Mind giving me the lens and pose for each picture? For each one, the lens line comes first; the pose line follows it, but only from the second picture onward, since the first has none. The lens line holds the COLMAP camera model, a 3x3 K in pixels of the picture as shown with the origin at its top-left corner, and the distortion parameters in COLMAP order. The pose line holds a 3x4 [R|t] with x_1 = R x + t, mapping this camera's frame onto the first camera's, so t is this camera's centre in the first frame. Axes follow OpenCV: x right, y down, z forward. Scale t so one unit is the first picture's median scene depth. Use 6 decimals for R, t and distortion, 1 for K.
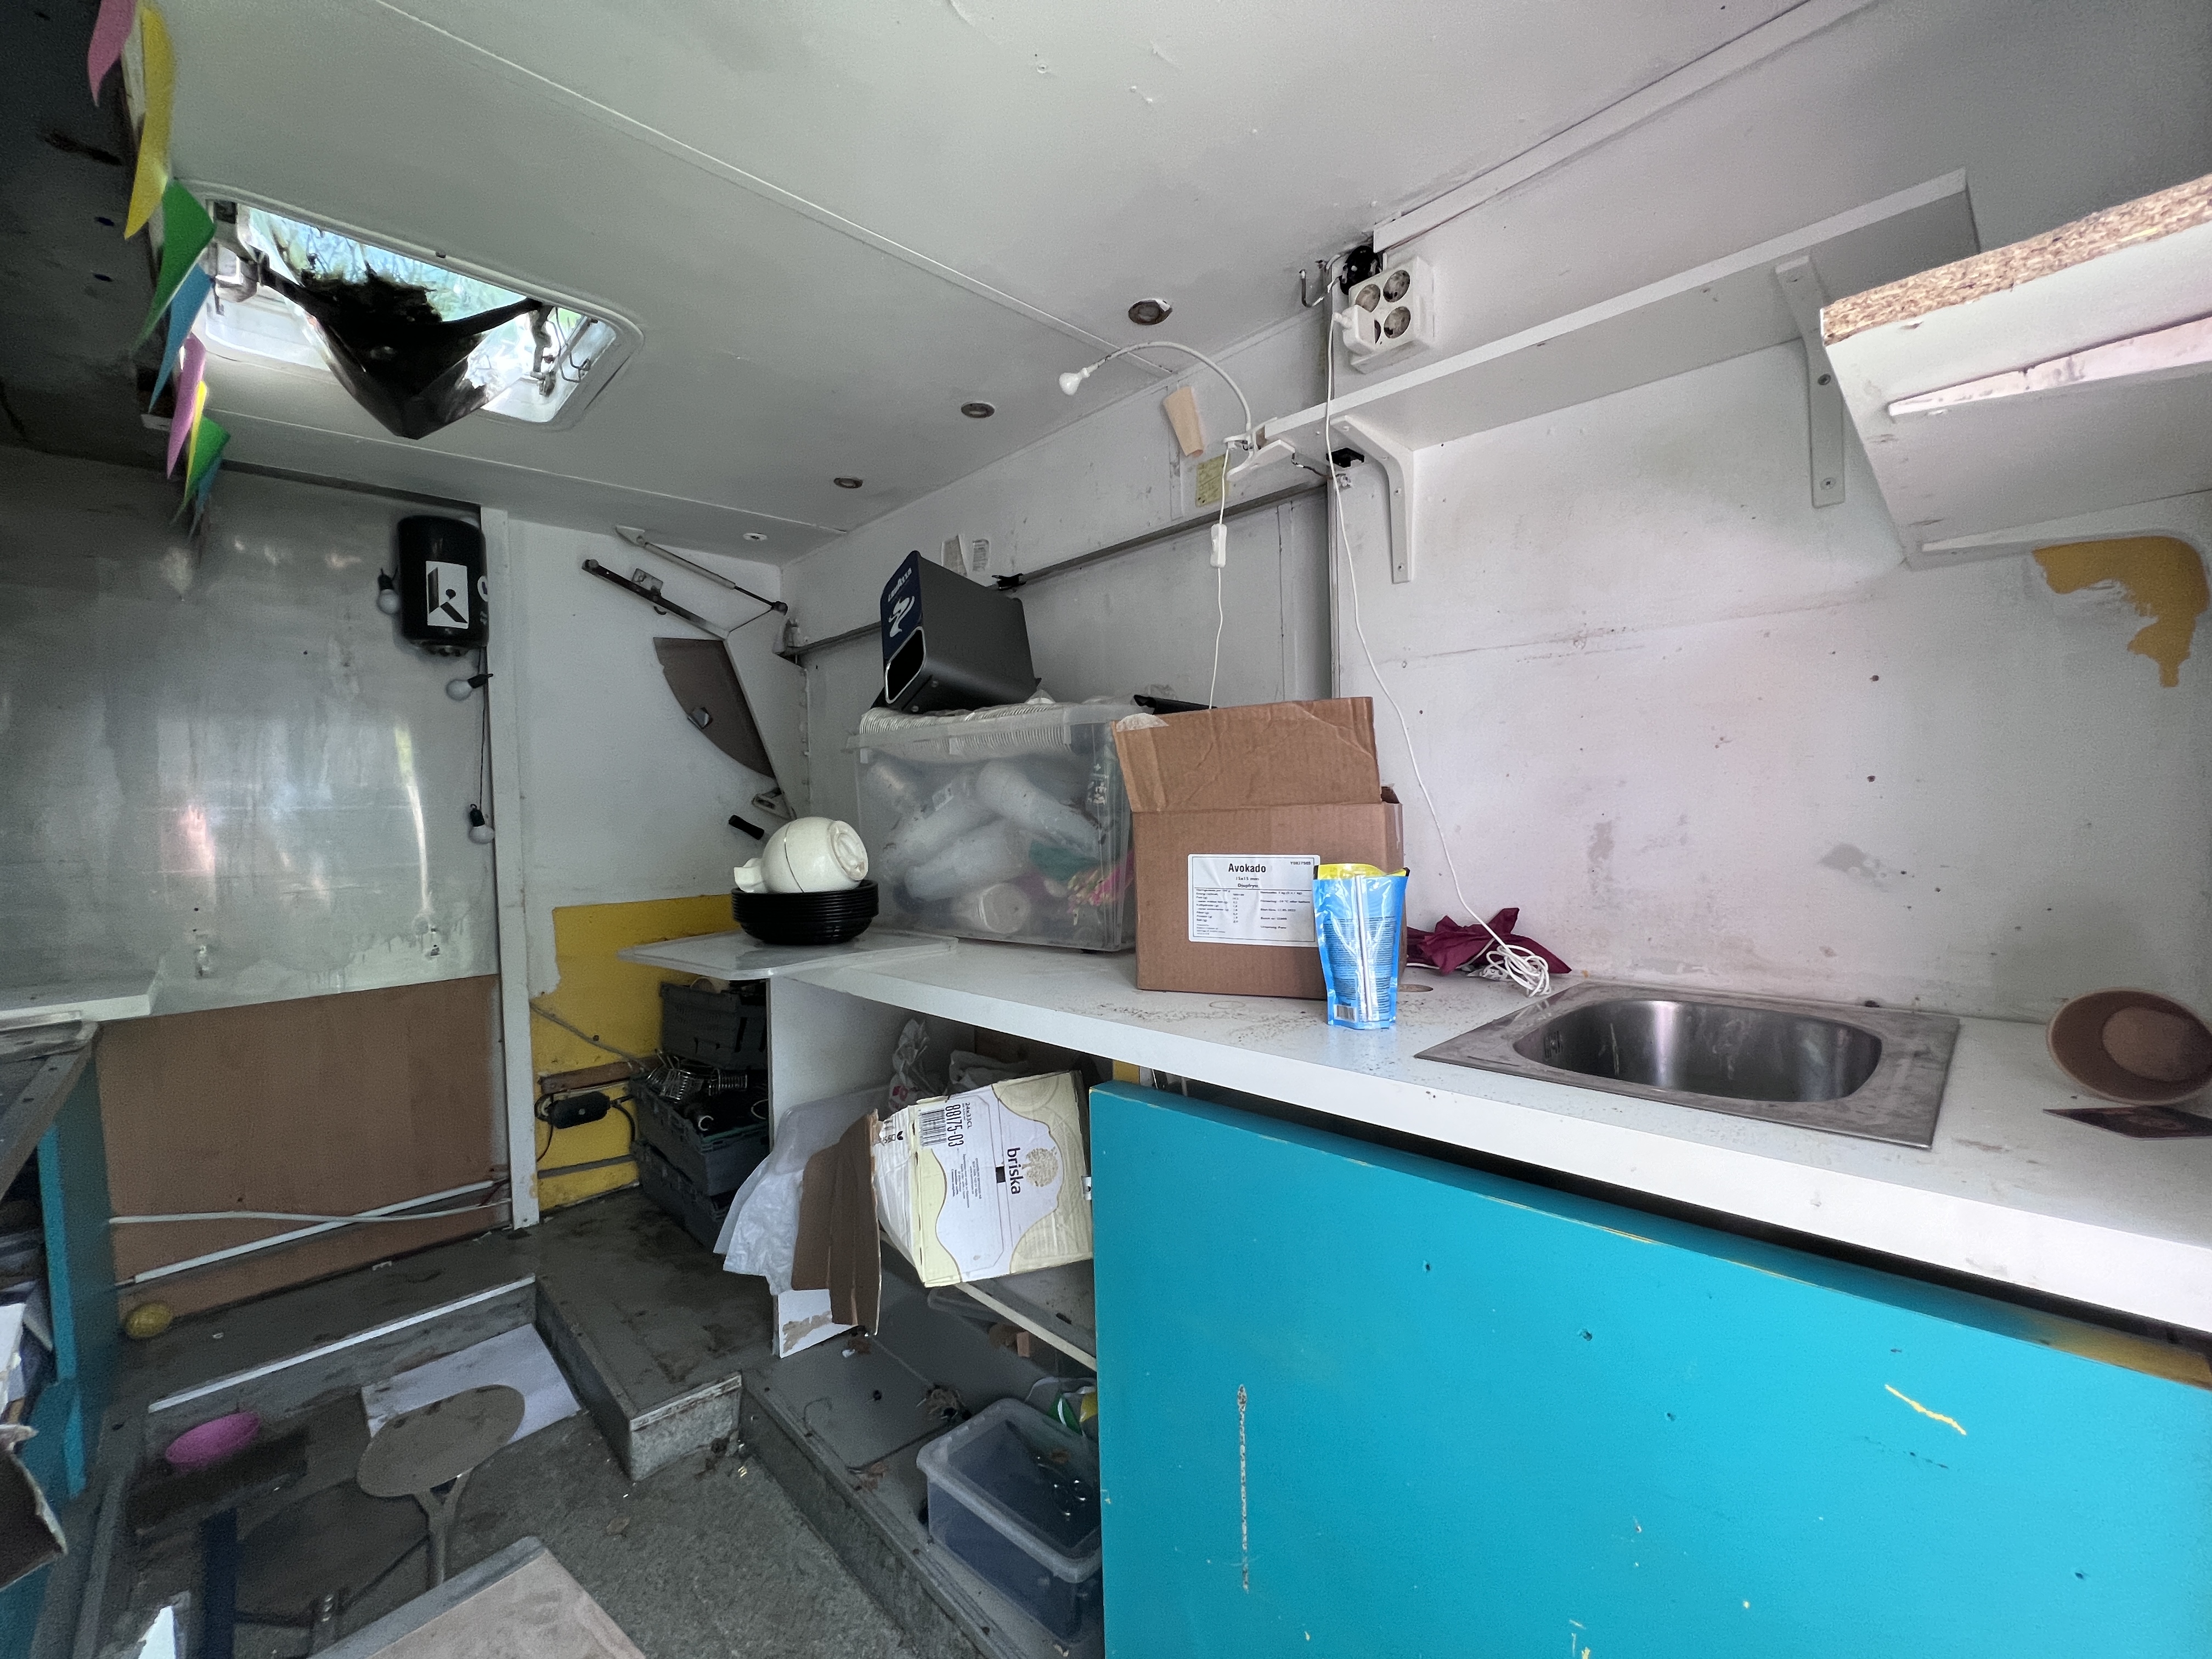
lens RADIAL K [[896.2, 0, 1106.0], [0, 896.2, 829.5], [0, 0, 1]] dist [0.002270, 0.000866]
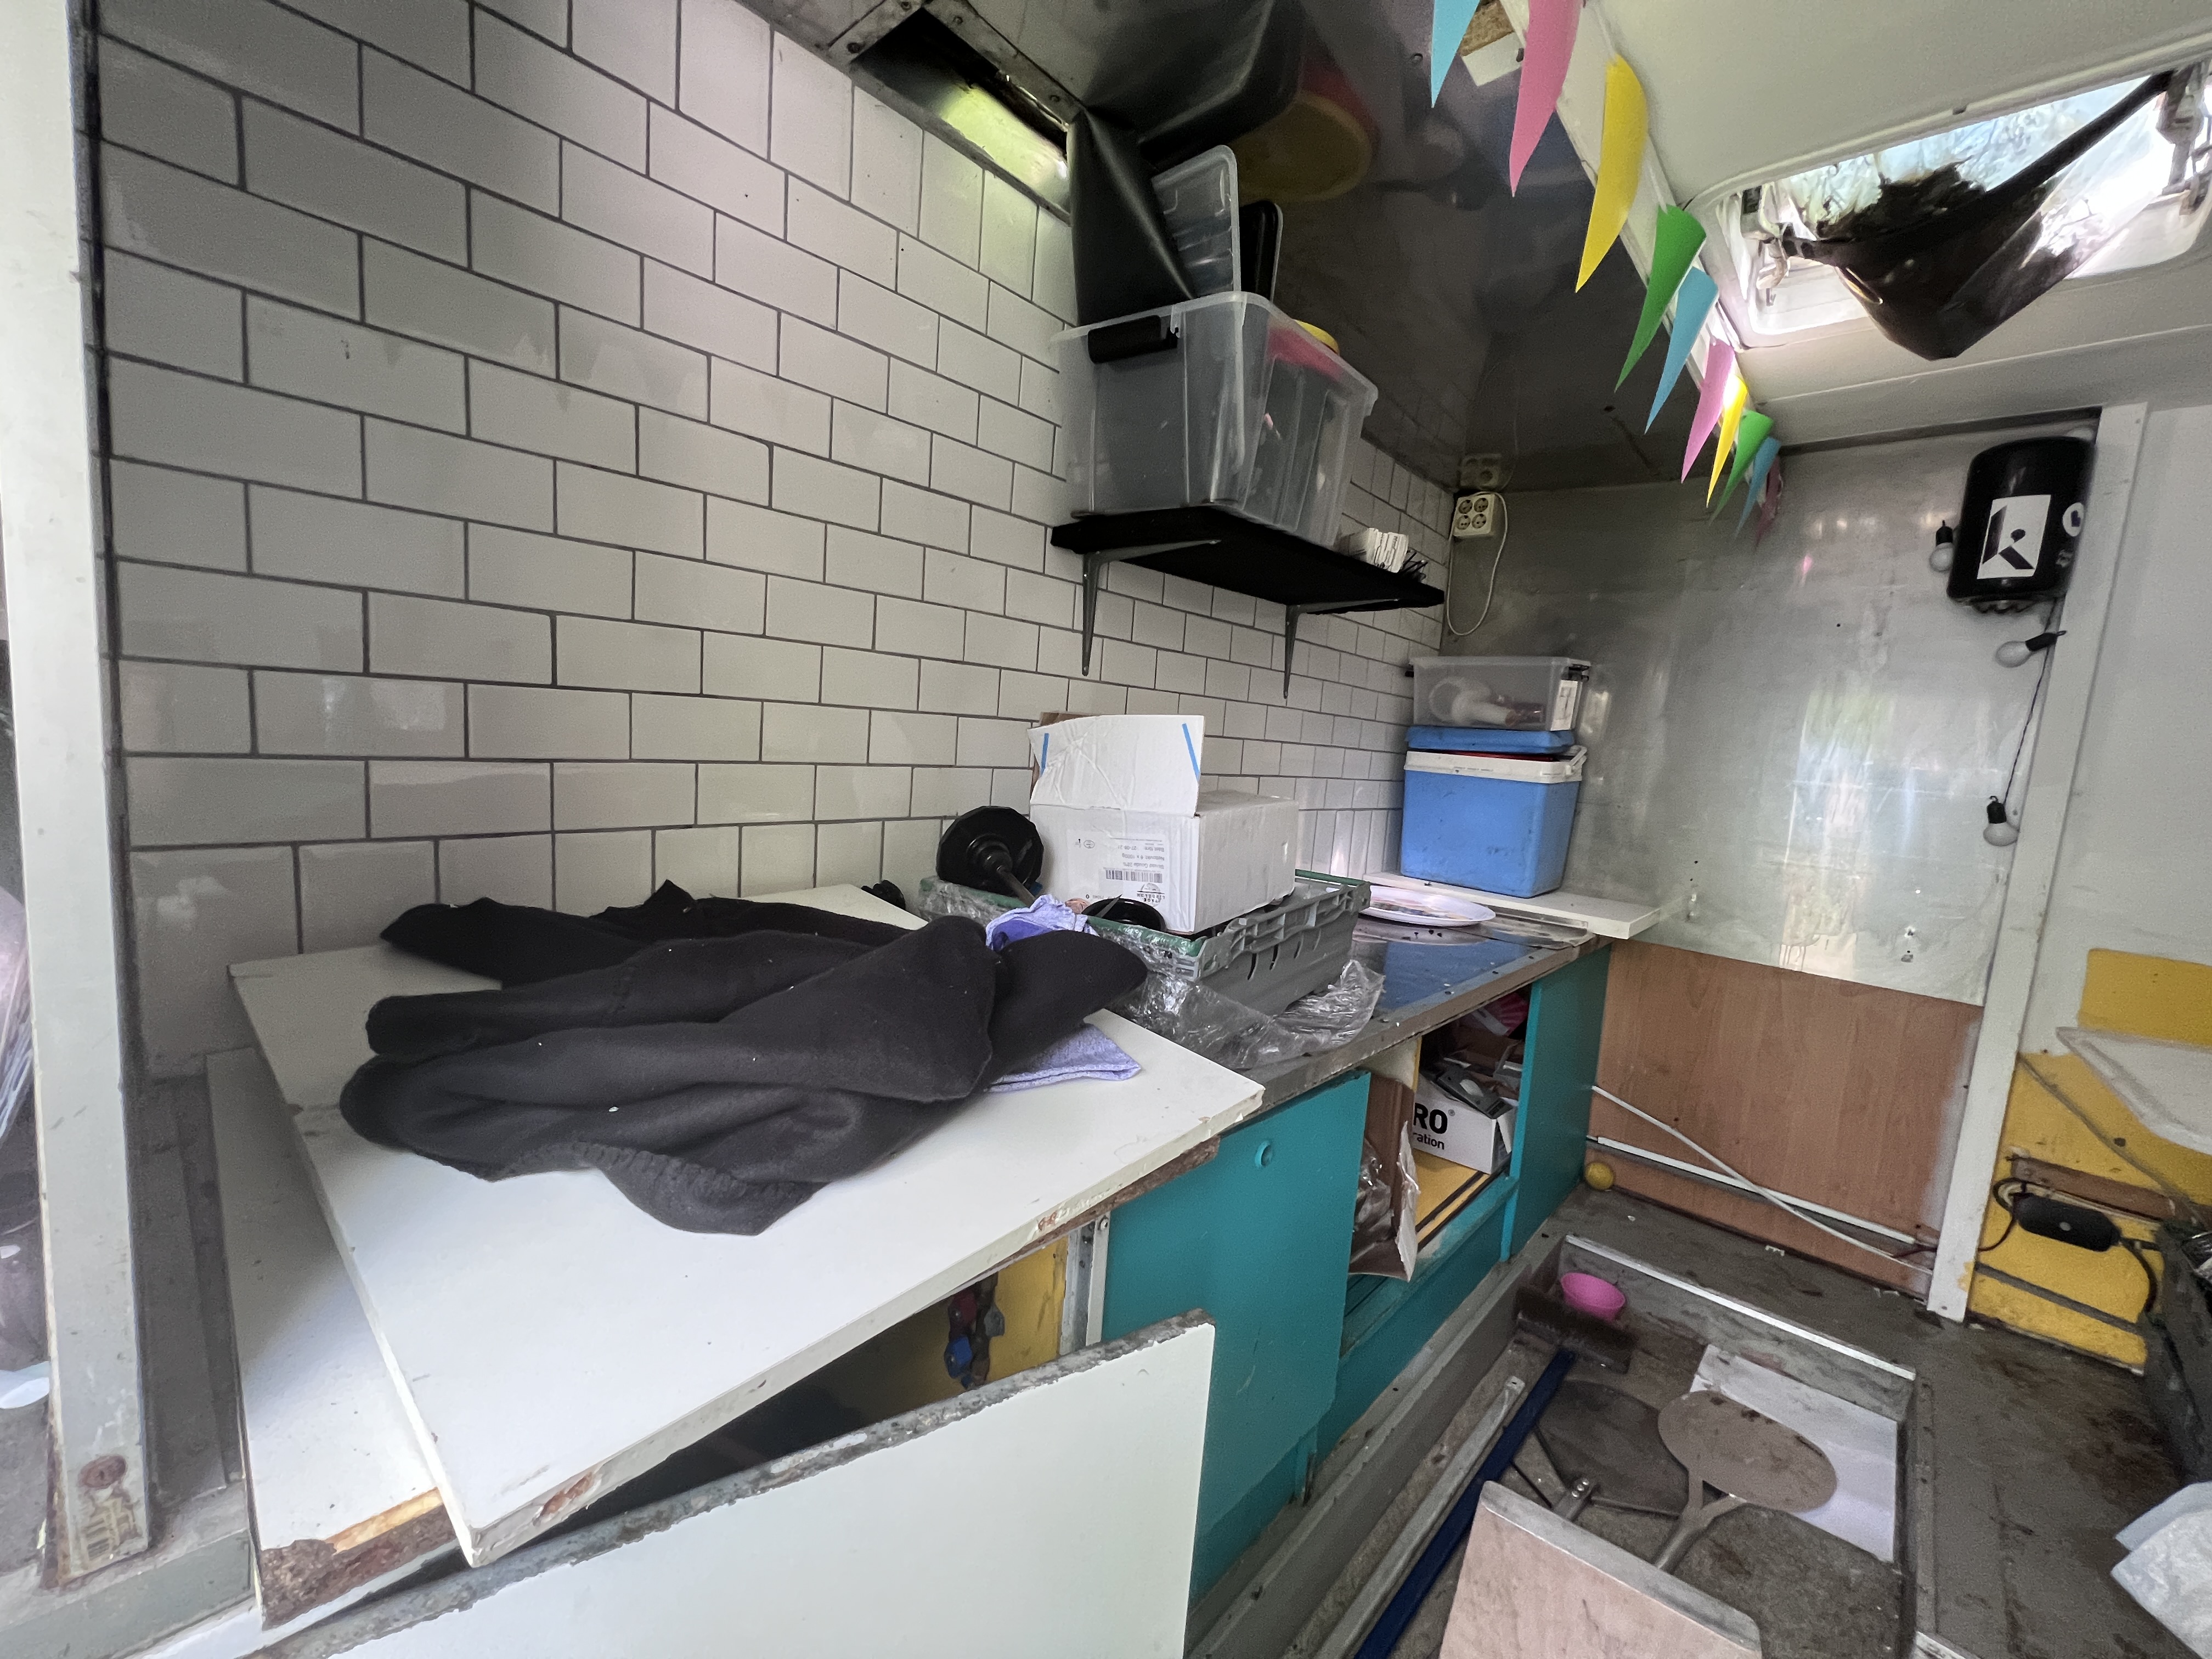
lens RADIAL K [[896.2, 0, 1106.0], [0, 896.2, 829.5], [0, 0, 1]] dist [0.002270, 0.000866]
pose [[0.059922, 0.139639, -0.988388, 0.059482], [-0.109224, 0.985139, 0.132559, -0.019490], [0.992209, 0.100013, 0.074283, 0.154548]]
